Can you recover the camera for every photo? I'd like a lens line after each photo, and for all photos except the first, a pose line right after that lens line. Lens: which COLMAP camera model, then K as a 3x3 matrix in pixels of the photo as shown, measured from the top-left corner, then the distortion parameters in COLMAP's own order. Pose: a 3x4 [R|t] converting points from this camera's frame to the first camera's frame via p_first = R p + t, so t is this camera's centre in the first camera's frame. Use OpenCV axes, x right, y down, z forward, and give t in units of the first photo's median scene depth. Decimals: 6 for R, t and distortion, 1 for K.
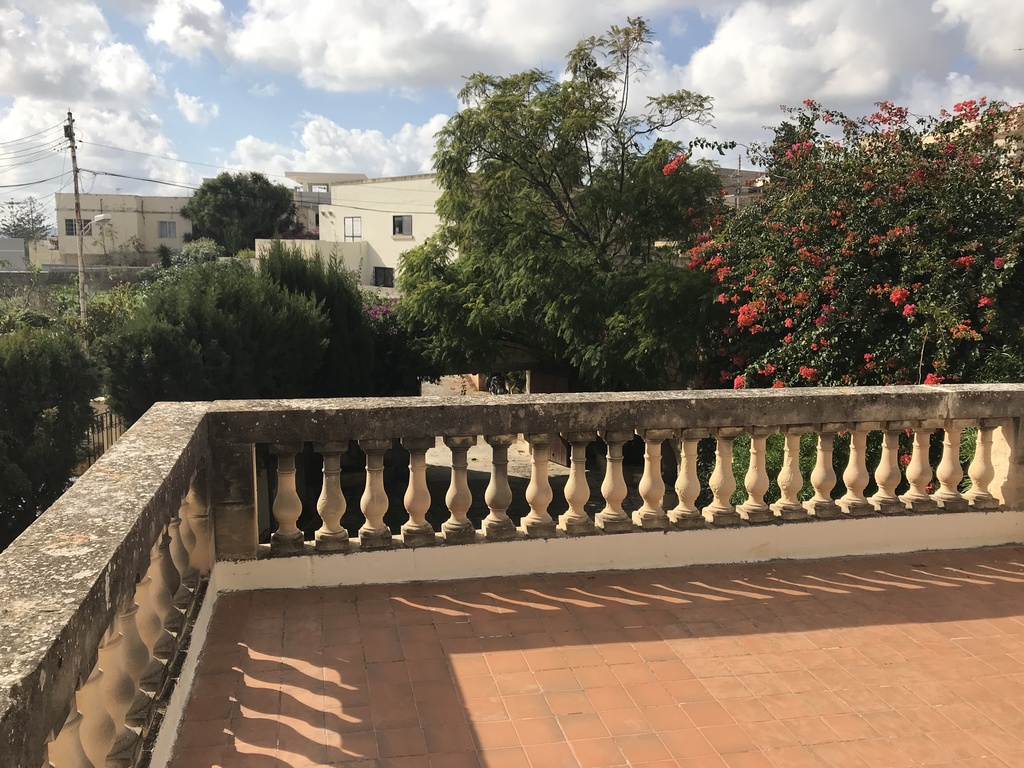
lens RADIAL K [[838.3, 0, 512.0], [0, 838.3, 384.0], [0, 0, 1]] dist [0.040344, -0.039419]
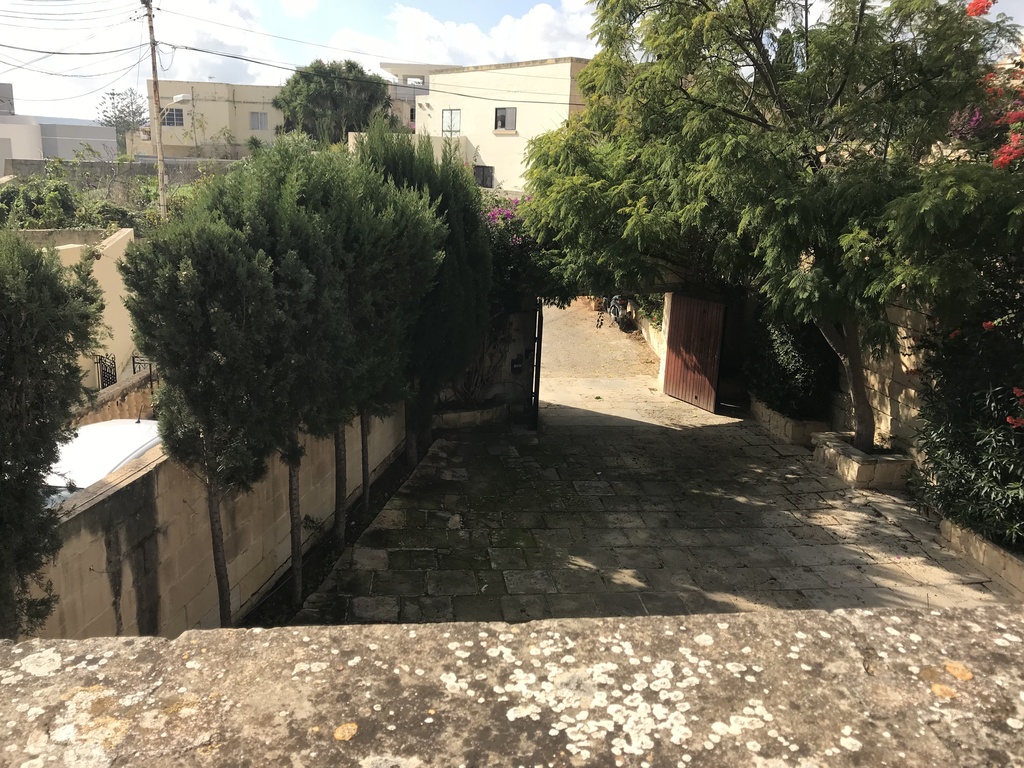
lens RADIAL K [[838.3, 0, 512.0], [0, 838.3, 384.0], [0, 0, 1]] dist [0.040344, -0.039419]
pose [[0.994102, 0.047197, -0.097645, -0.112938], [-0.036187, 0.993094, 0.111603, -0.030250], [0.102238, -0.107412, 0.988944, 0.359710]]
